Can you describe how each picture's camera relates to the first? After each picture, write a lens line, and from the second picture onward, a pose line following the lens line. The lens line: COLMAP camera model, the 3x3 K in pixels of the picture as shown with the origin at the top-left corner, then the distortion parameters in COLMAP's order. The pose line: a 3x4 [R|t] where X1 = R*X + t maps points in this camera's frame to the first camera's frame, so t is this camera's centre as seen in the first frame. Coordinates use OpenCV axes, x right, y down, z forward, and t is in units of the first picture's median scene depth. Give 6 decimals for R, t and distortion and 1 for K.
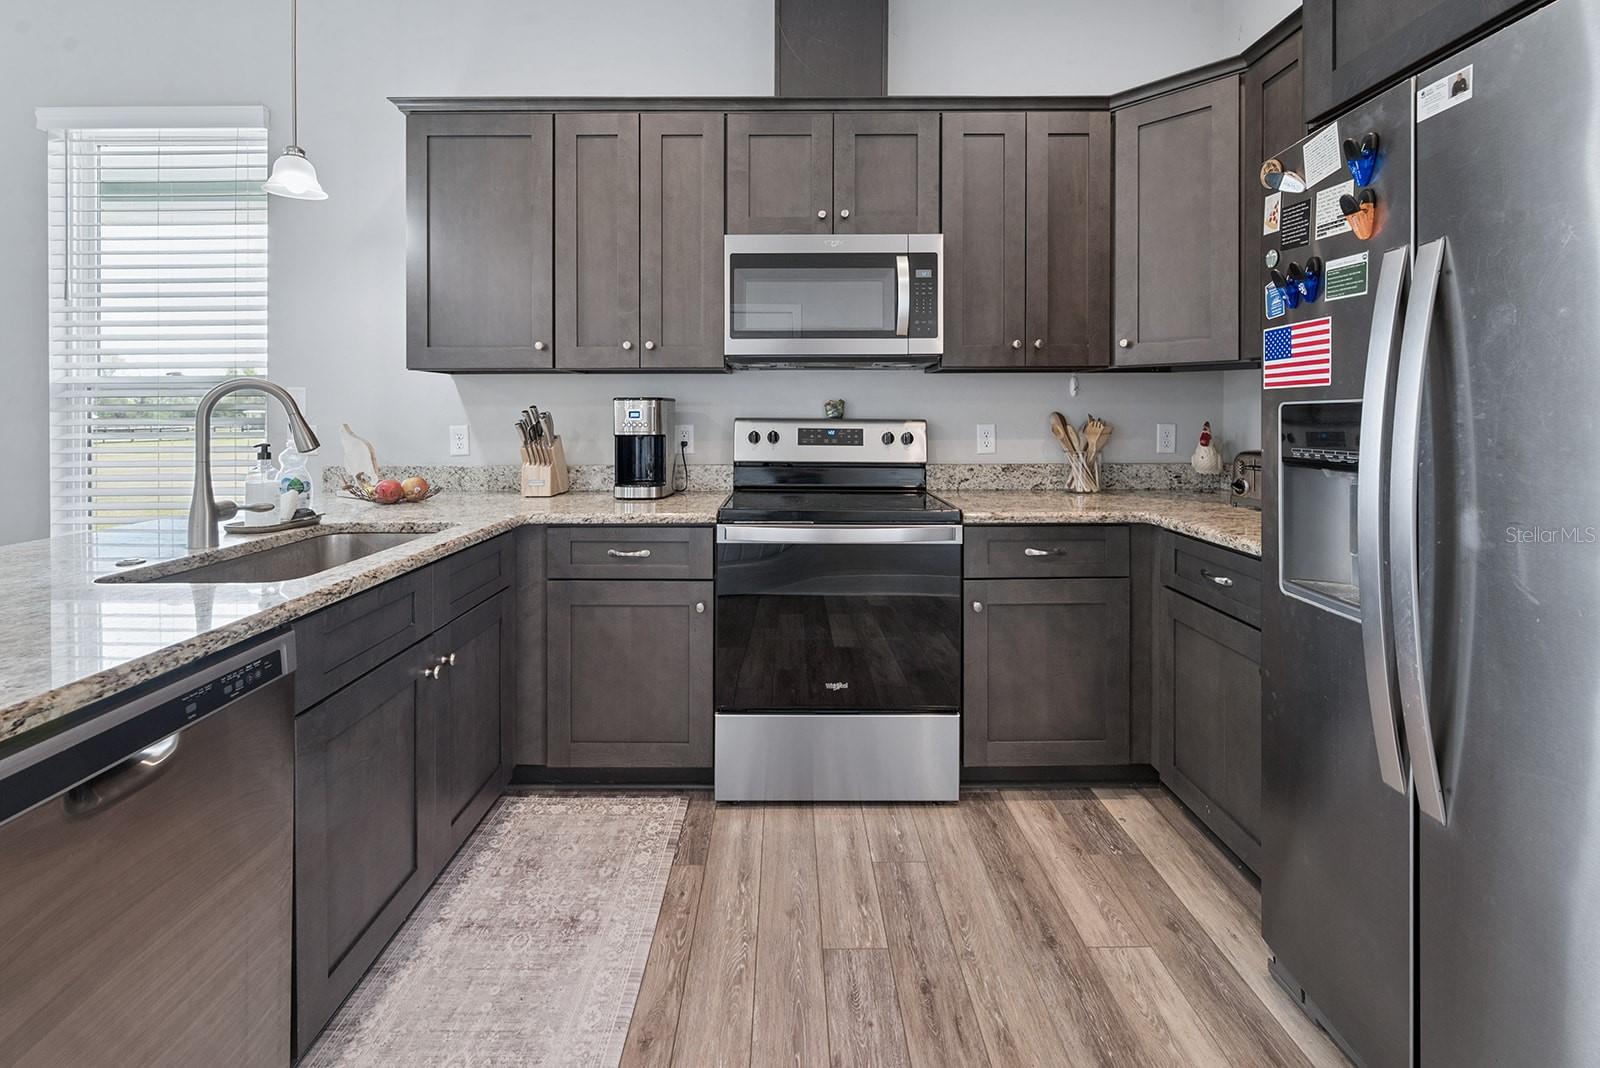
lens RADIAL K [[684.3, 0, 815.6], [0, 684.3, 420.9], [0, 0, 1]] dist [-0.002795, -0.001053]
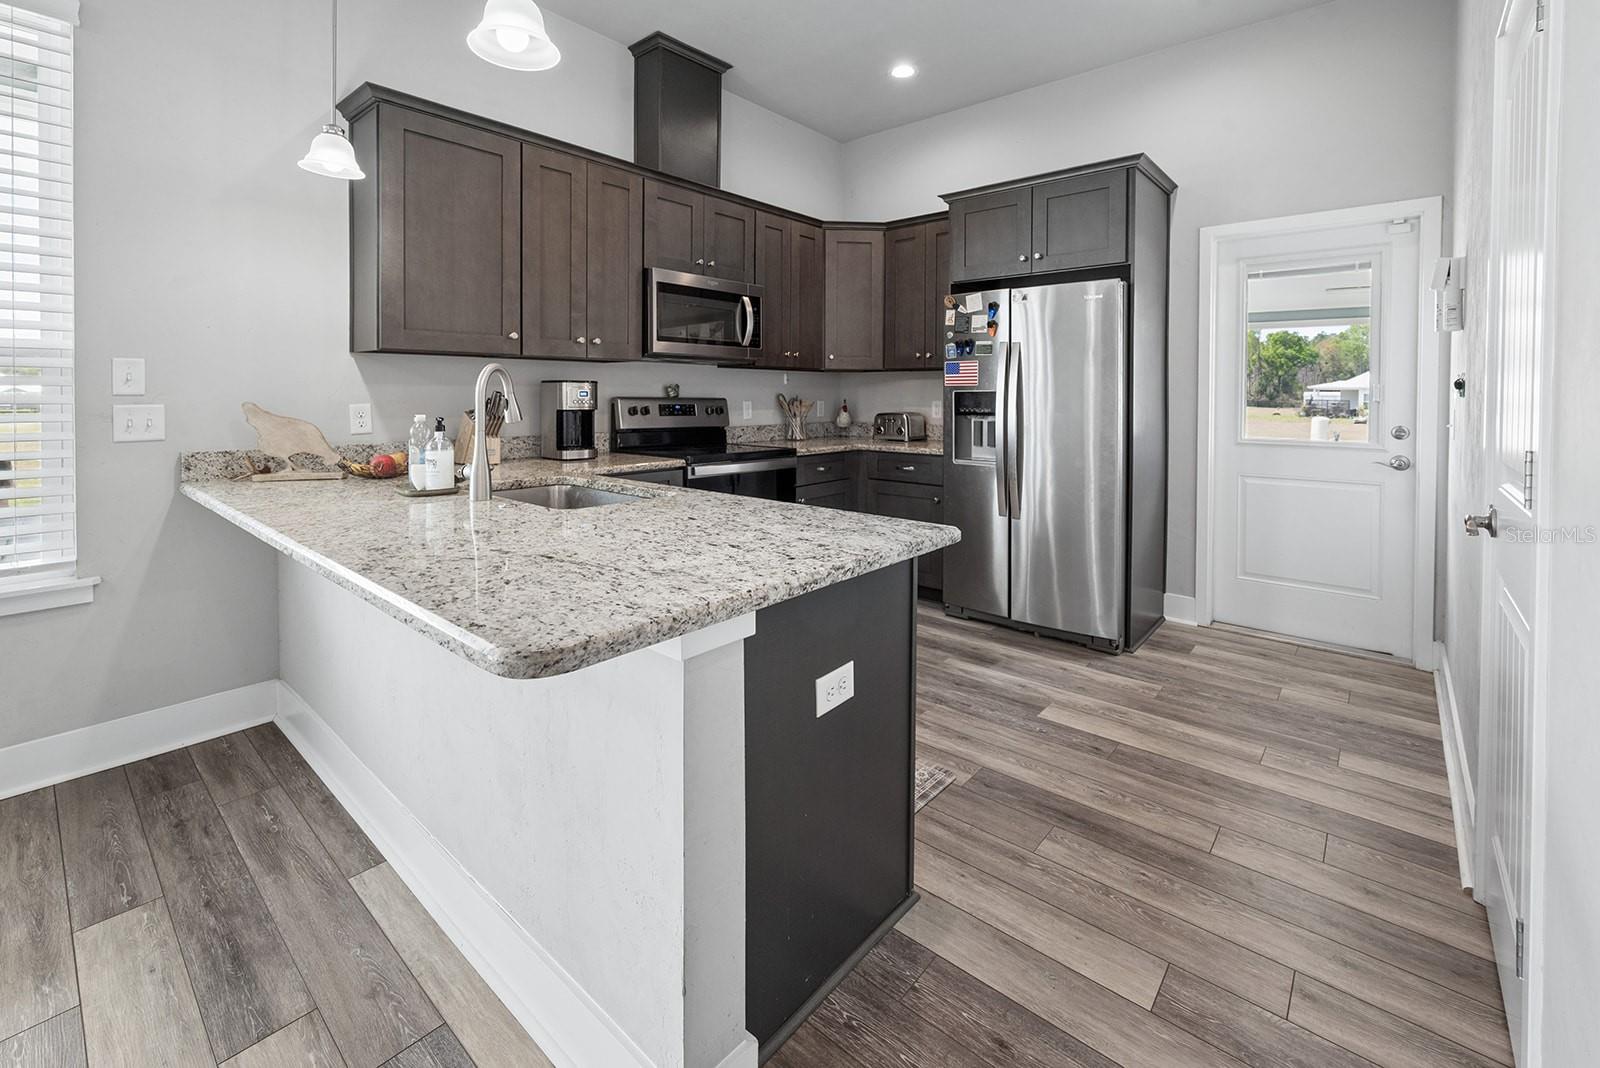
lens RADIAL K [[683.5, 0, 819.0], [0, 683.5, 405.8], [0, 0, 1]] dist [-0.001005, 0.000040]
pose [[0.648290, -0.008098, 0.761350, -1.025240], [0.003338, 0.999964, 0.007794, 0.005211], [-0.761386, -0.002511, 0.648294, -0.187620]]
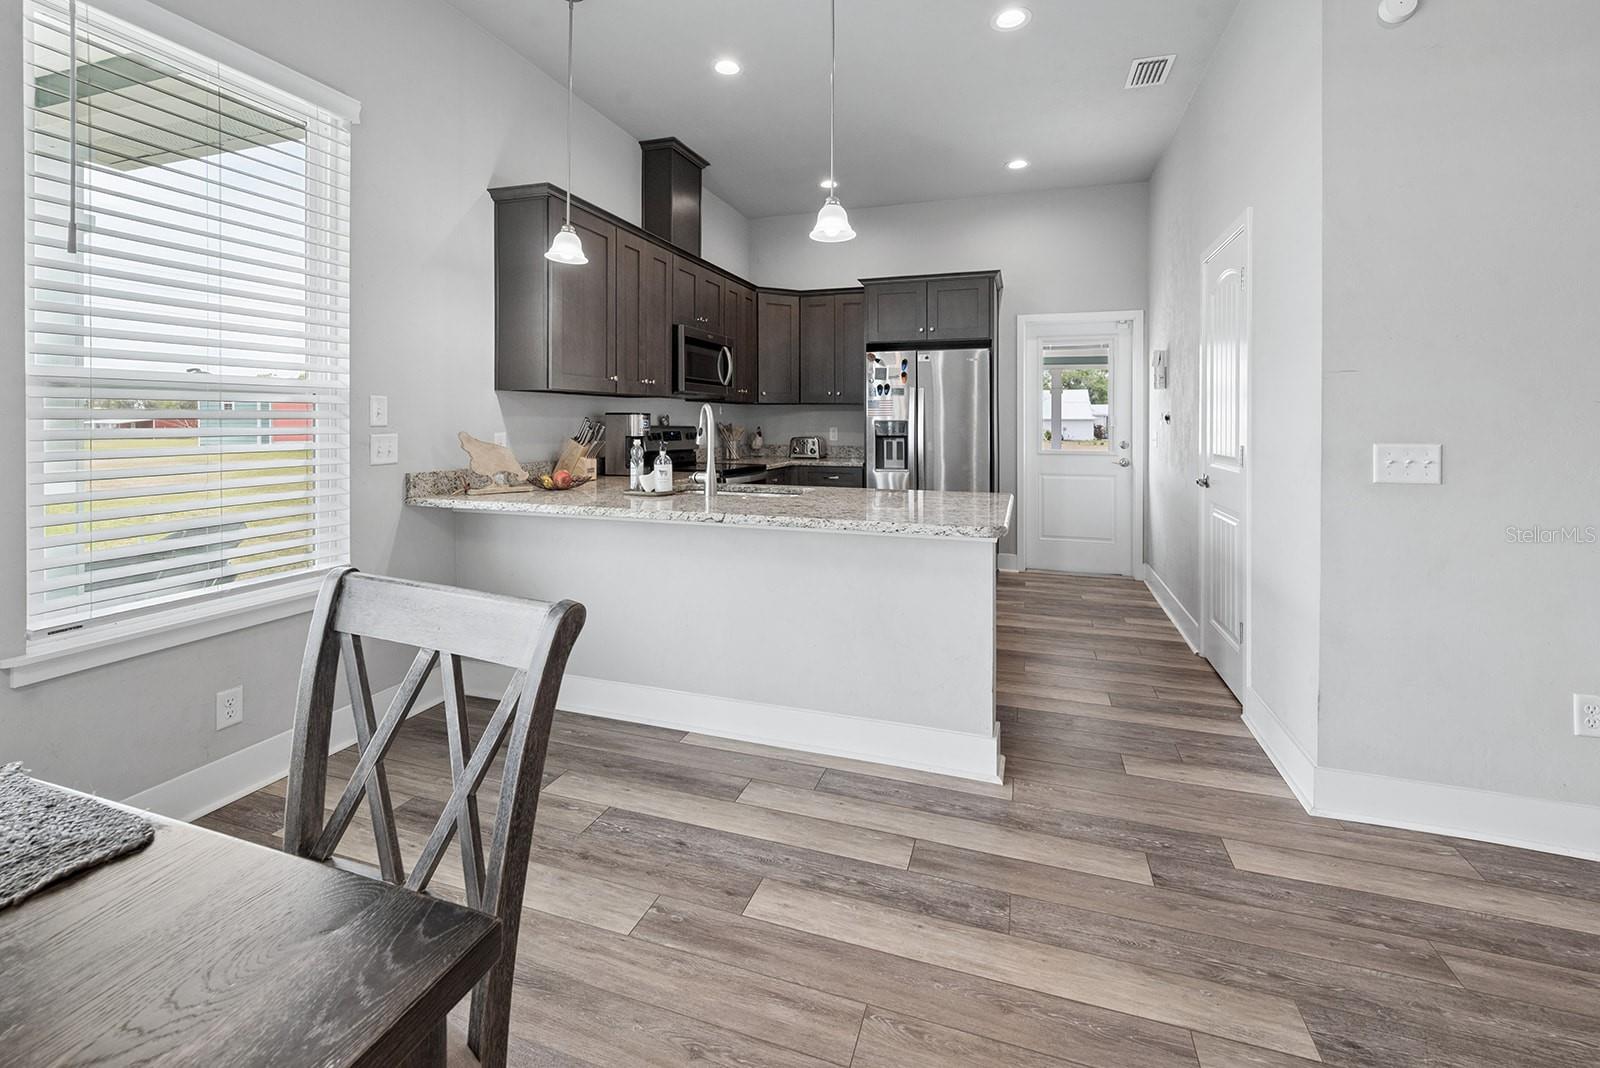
lens RADIAL K [[684.3, 0, 815.6], [0, 684.3, 420.9], [0, 0, 1]] dist [-0.002795, -0.001053]
pose [[0.304523, 0.003380, 0.952499, -1.810983], [0.007413, 0.999955, -0.005918, -0.002673], [-0.952476, 0.008863, 0.304484, 0.114992]]
